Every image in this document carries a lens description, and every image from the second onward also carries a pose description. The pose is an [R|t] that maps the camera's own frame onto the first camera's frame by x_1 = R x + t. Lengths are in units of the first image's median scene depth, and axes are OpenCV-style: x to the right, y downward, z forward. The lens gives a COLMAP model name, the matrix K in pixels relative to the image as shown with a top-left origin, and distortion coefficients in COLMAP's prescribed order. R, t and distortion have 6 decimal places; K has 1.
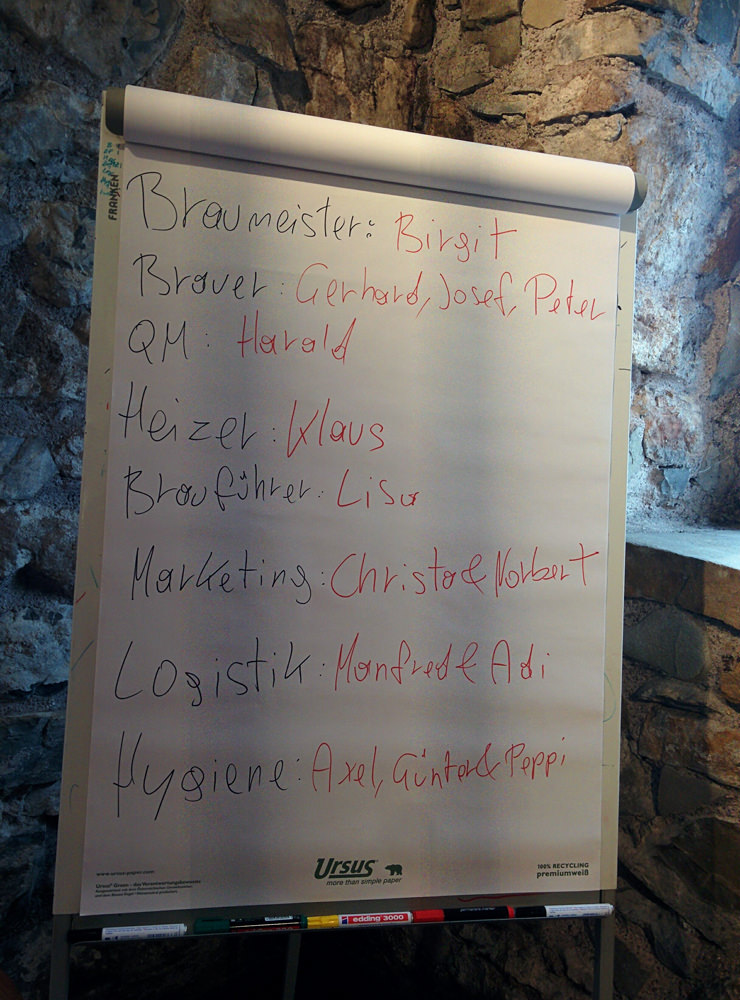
lens RADIAL K [[880.7, 0, 359.9], [0, 880.7, 514.0], [0, 0, 1]] dist [0.082070, -0.098675]
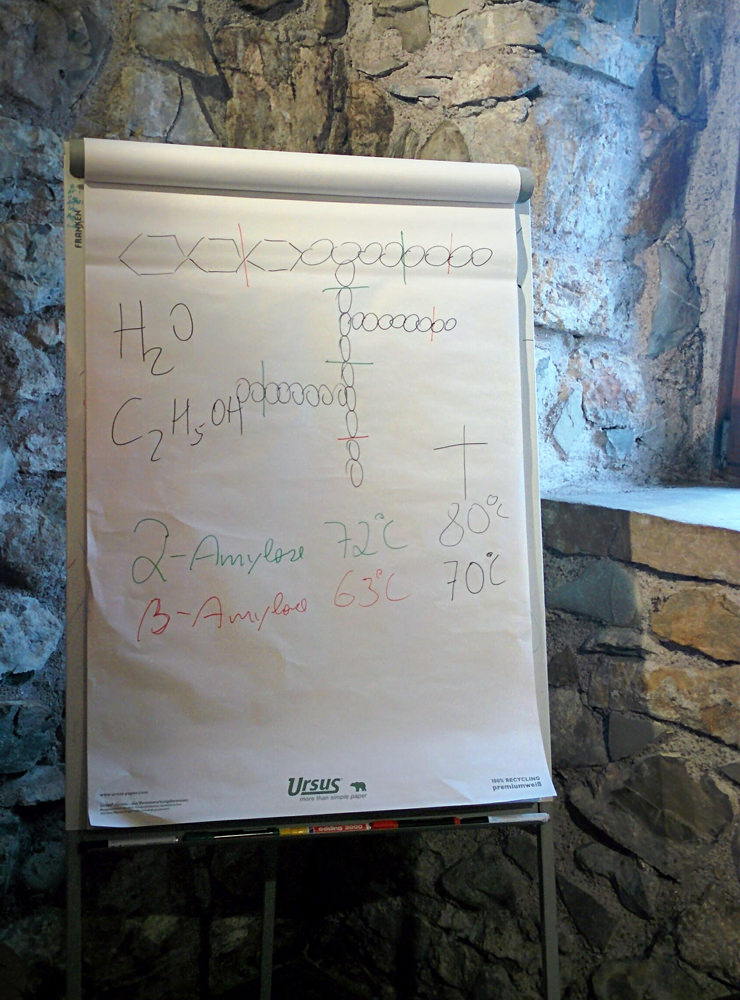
lens RADIAL K [[1272.3, 0, 313.5], [0, 1272.3, 499.5], [0, 0, 1]] dist [0.057330, -0.016508]
pose [[0.997815, -0.066048, -0.001820, 0.012129], [0.065954, 0.997295, -0.032447, 0.058417], [0.003958, 0.032256, 0.999472, -0.491424]]
